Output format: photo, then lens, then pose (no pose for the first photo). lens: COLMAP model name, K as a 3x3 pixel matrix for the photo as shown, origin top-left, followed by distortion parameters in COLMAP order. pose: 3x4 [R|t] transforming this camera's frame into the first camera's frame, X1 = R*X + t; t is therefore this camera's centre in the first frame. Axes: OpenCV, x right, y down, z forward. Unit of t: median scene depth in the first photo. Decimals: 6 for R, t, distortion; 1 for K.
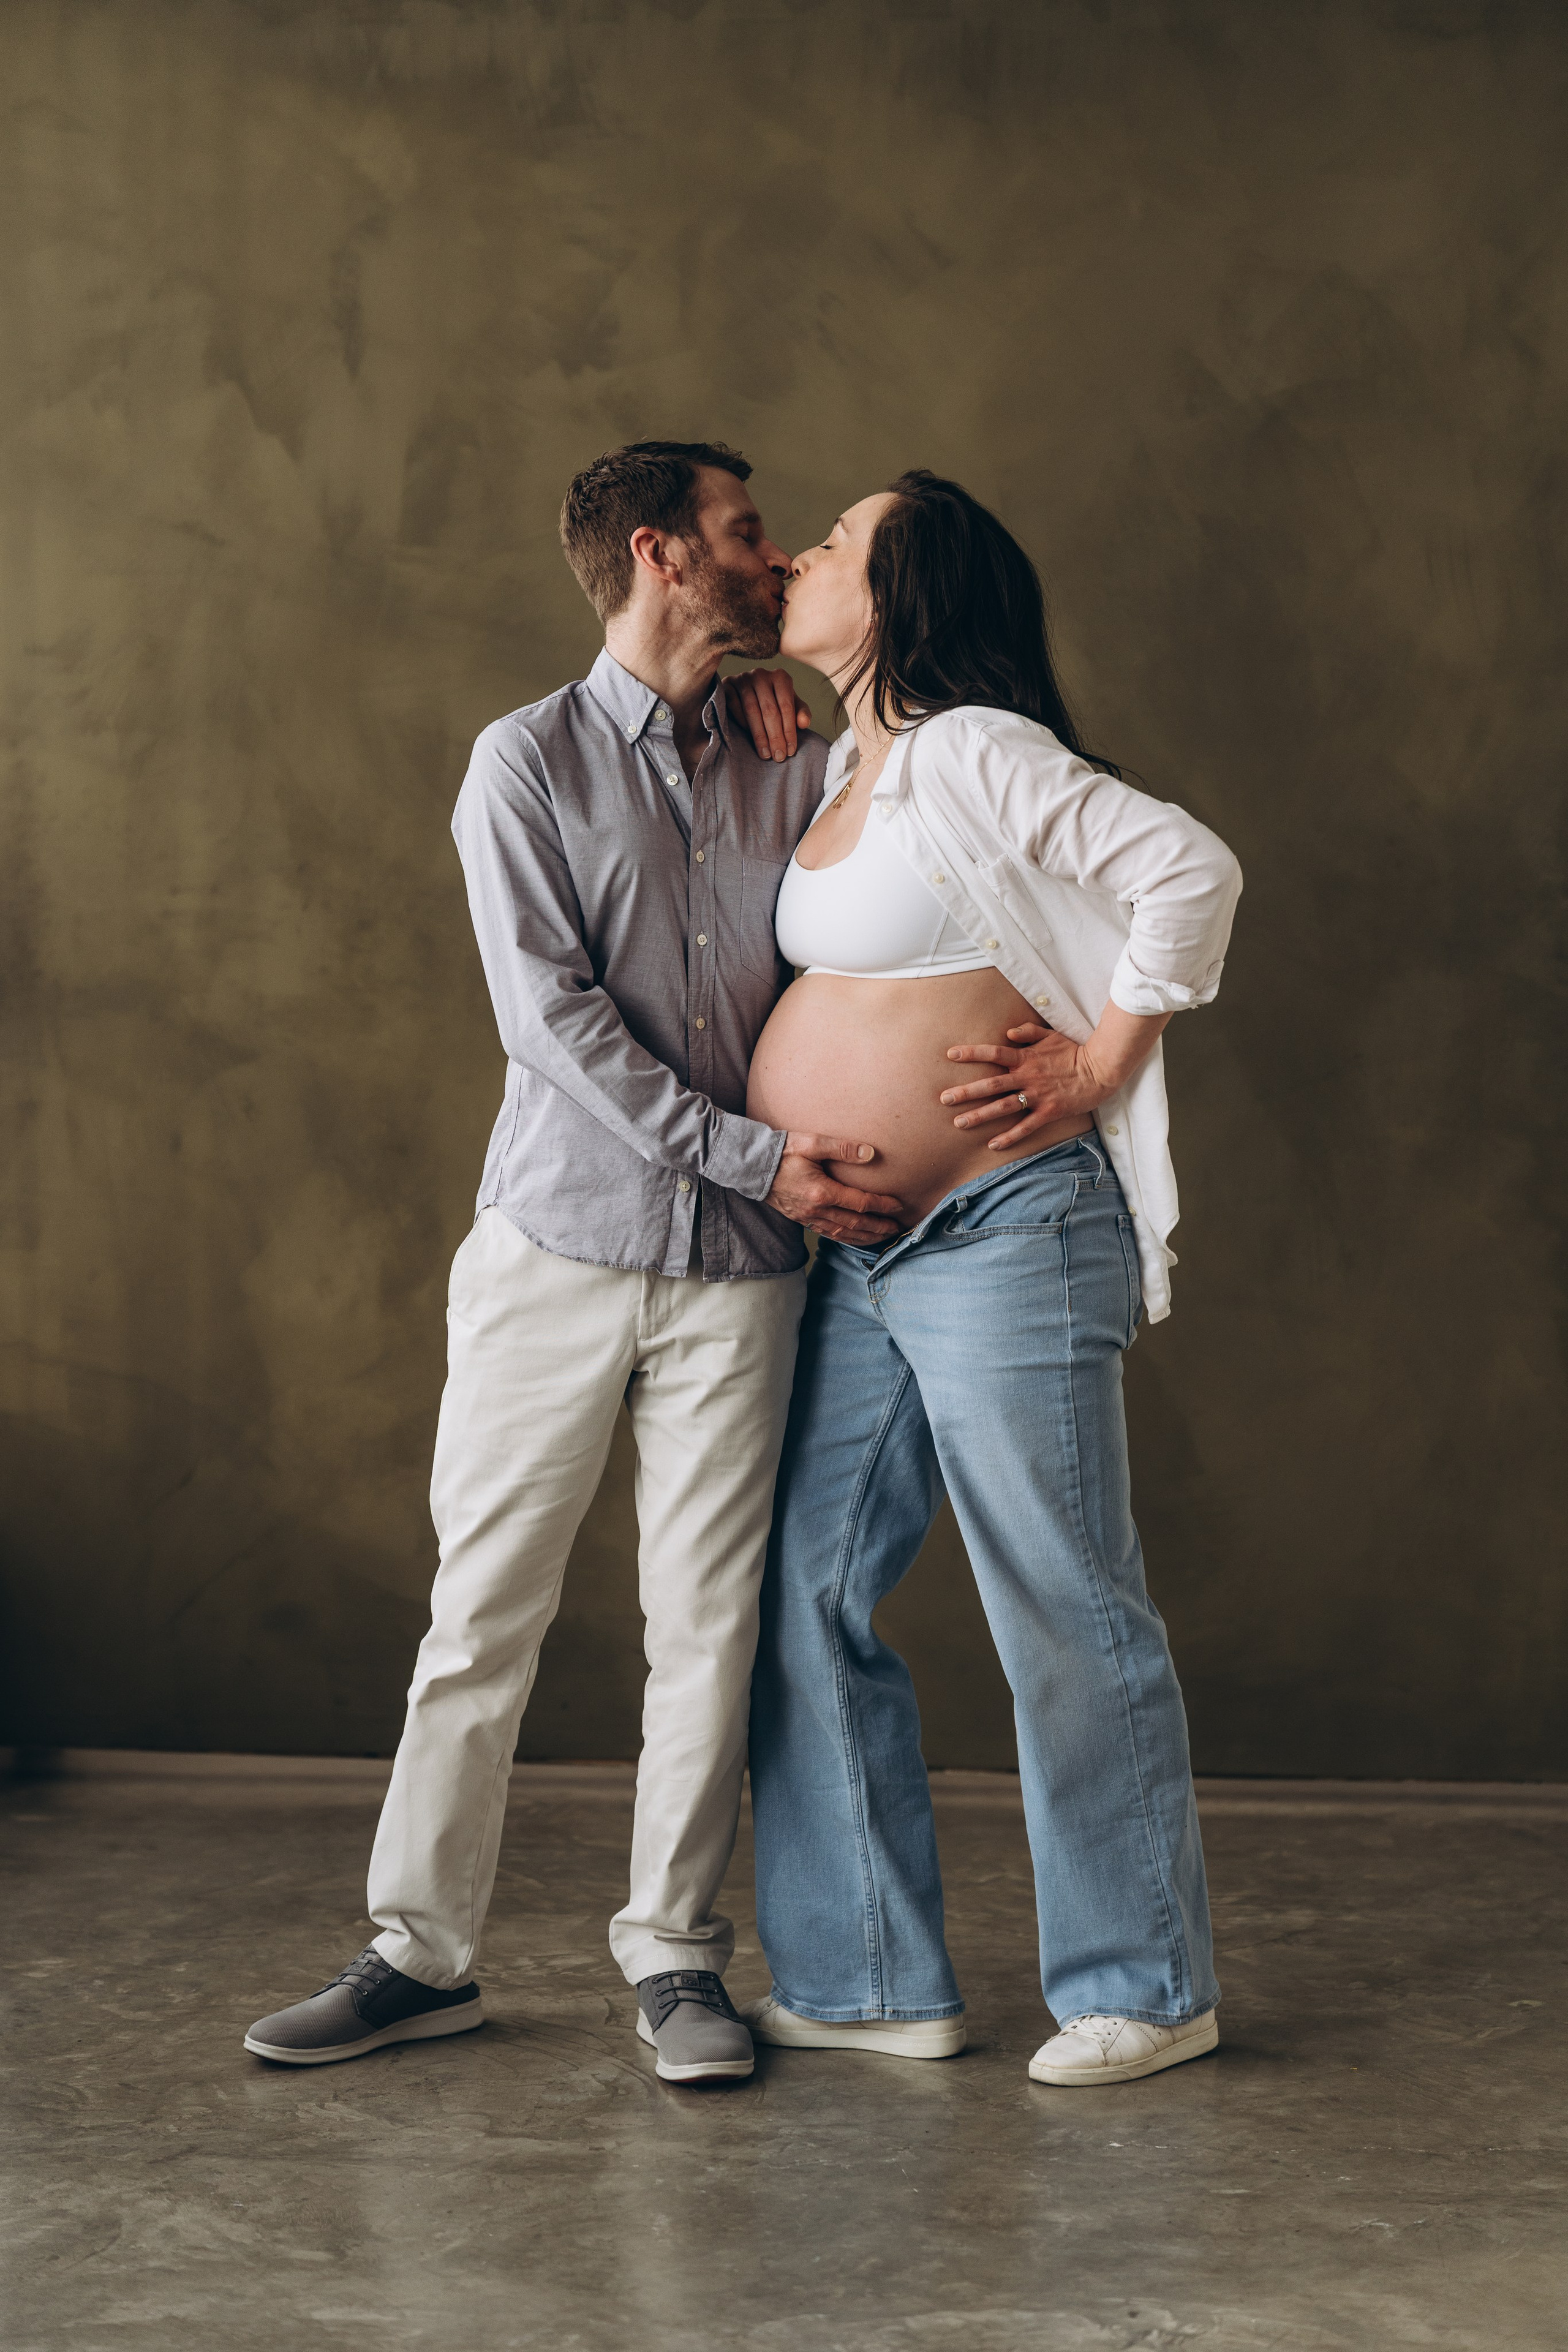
lens RADIAL K [[4512.7, 0, 817.2], [0, 4512.7, 1180.7], [0, 0, 1]] dist [-0.004618, 0.081643]
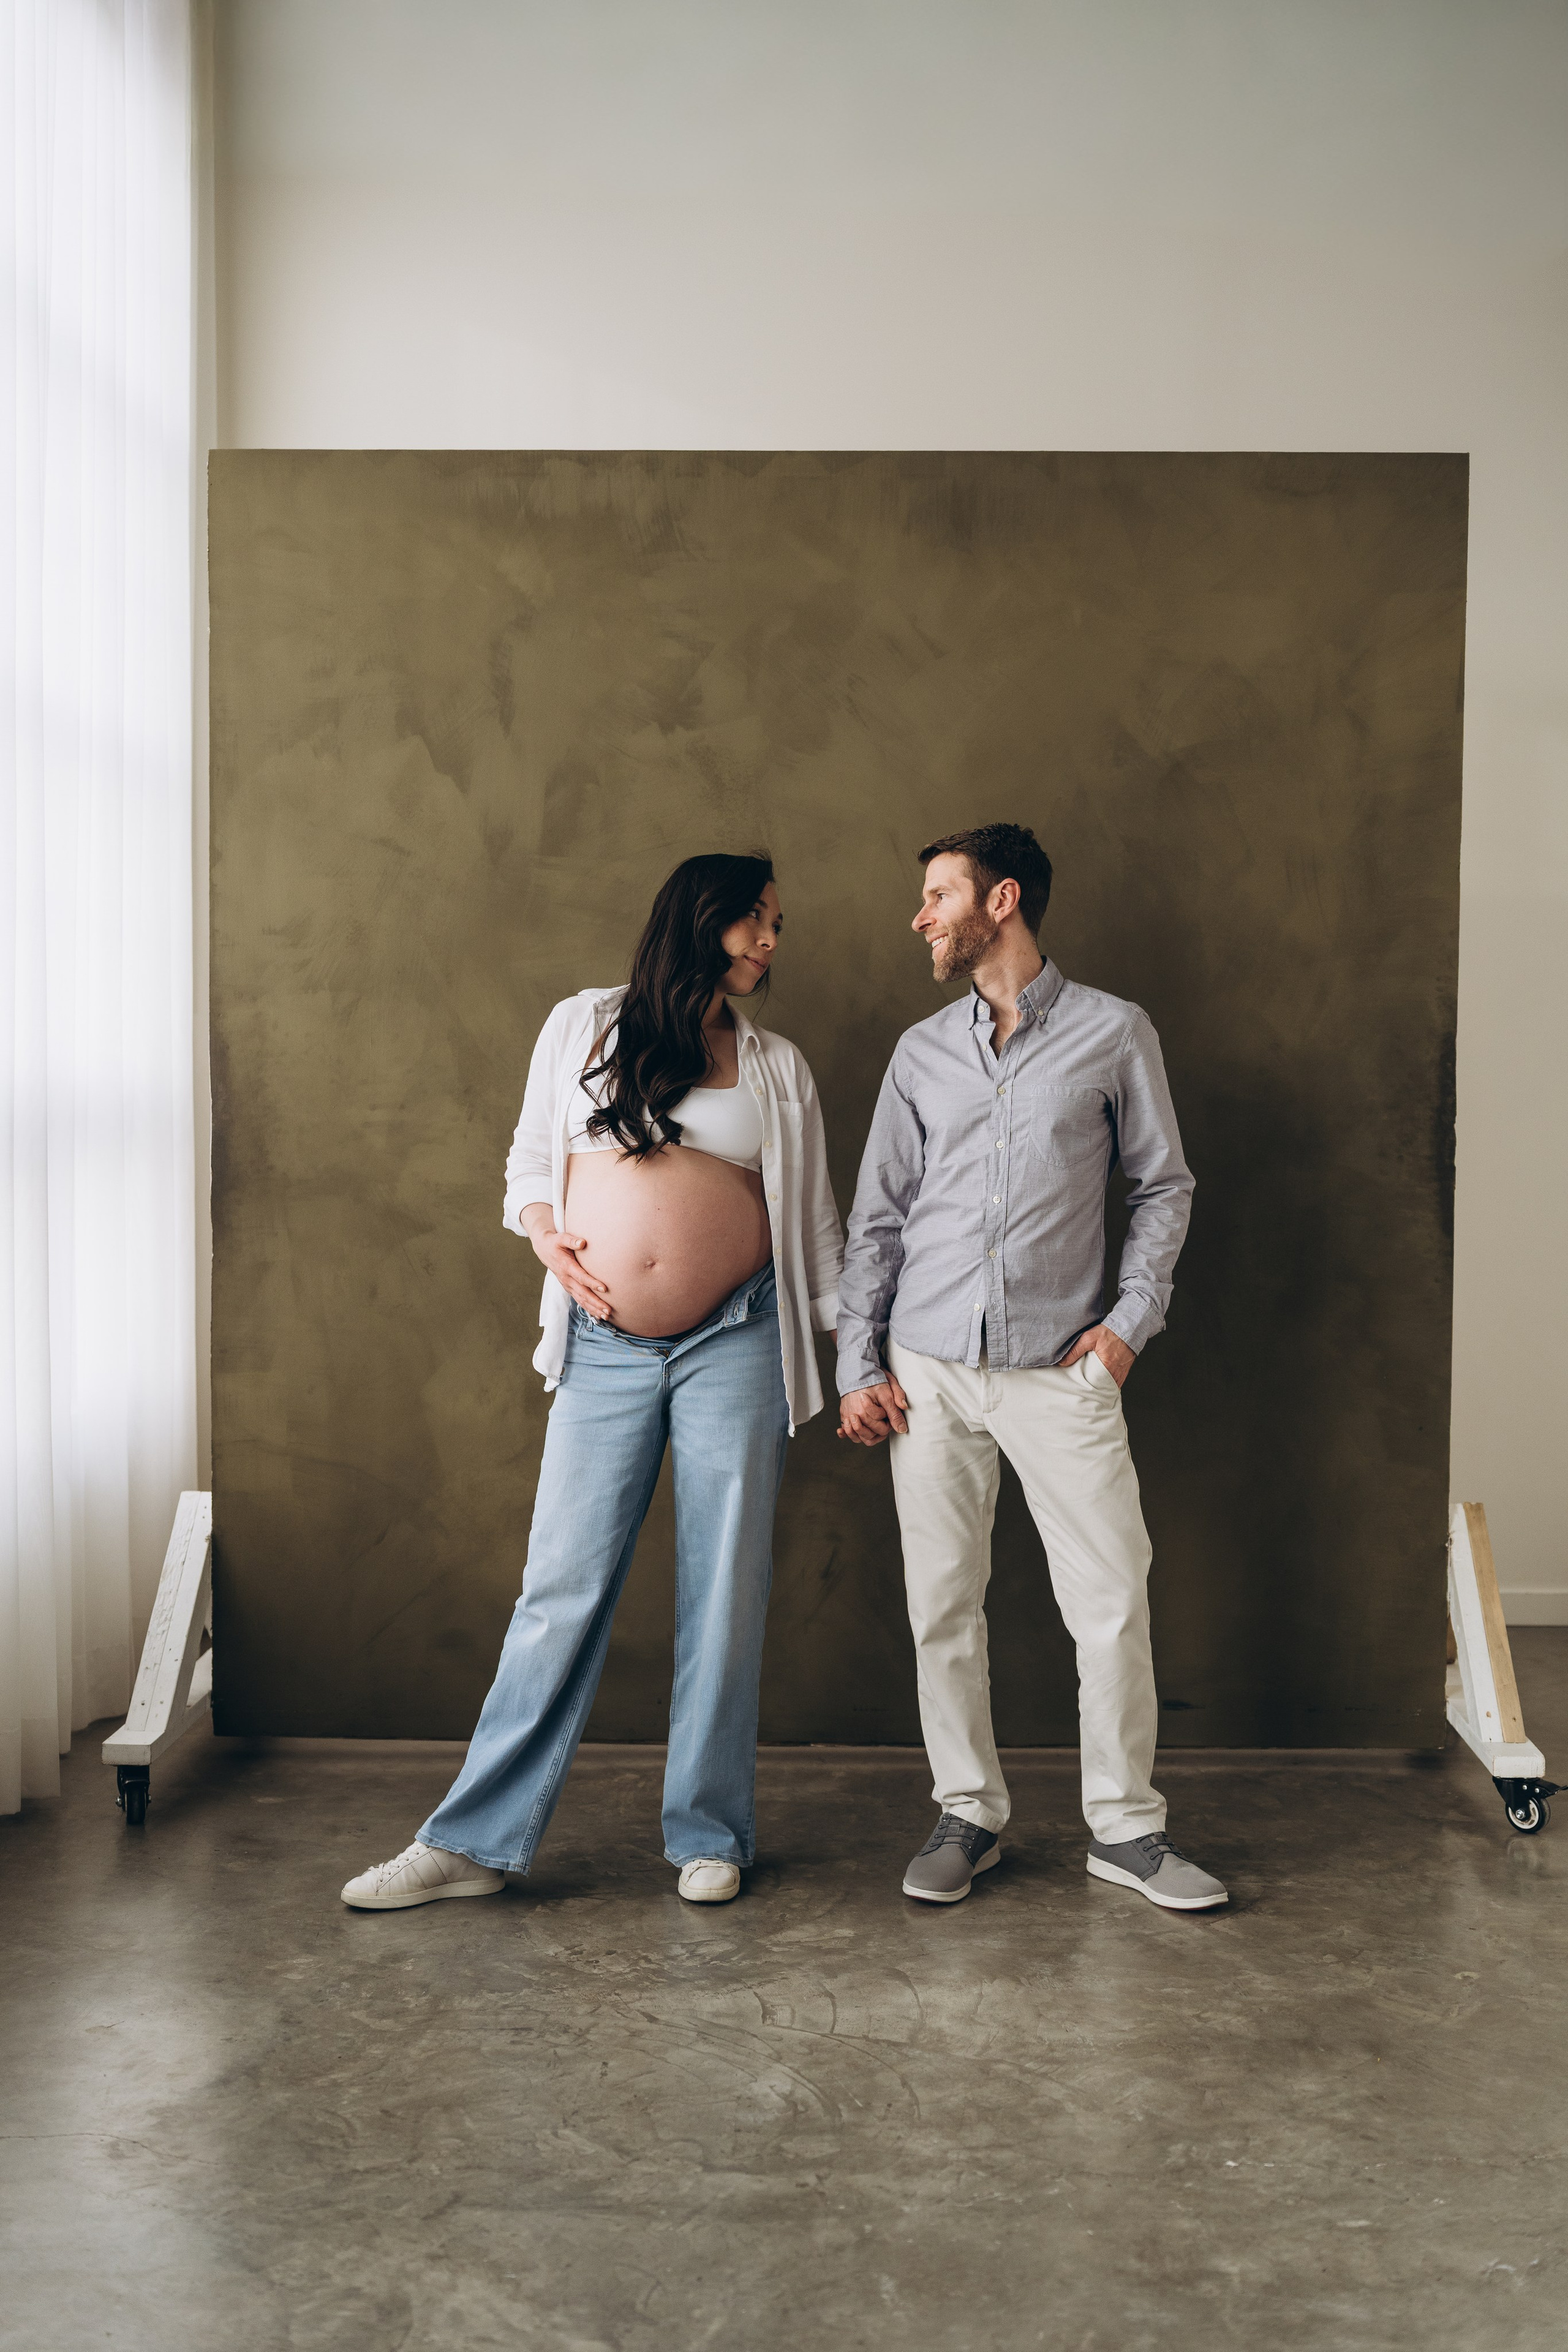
lens RADIAL K [[2430.3, 0, 784.0], [0, 2430.3, 1176.0], [0, 0, 1]] dist [-0.009860, 0.013021]
pose [[0.997522, -0.002378, 0.070322, -0.074887], [0.004413, 0.999576, -0.028795, -0.023324], [-0.070223, 0.029034, 0.997109, 0.277598]]
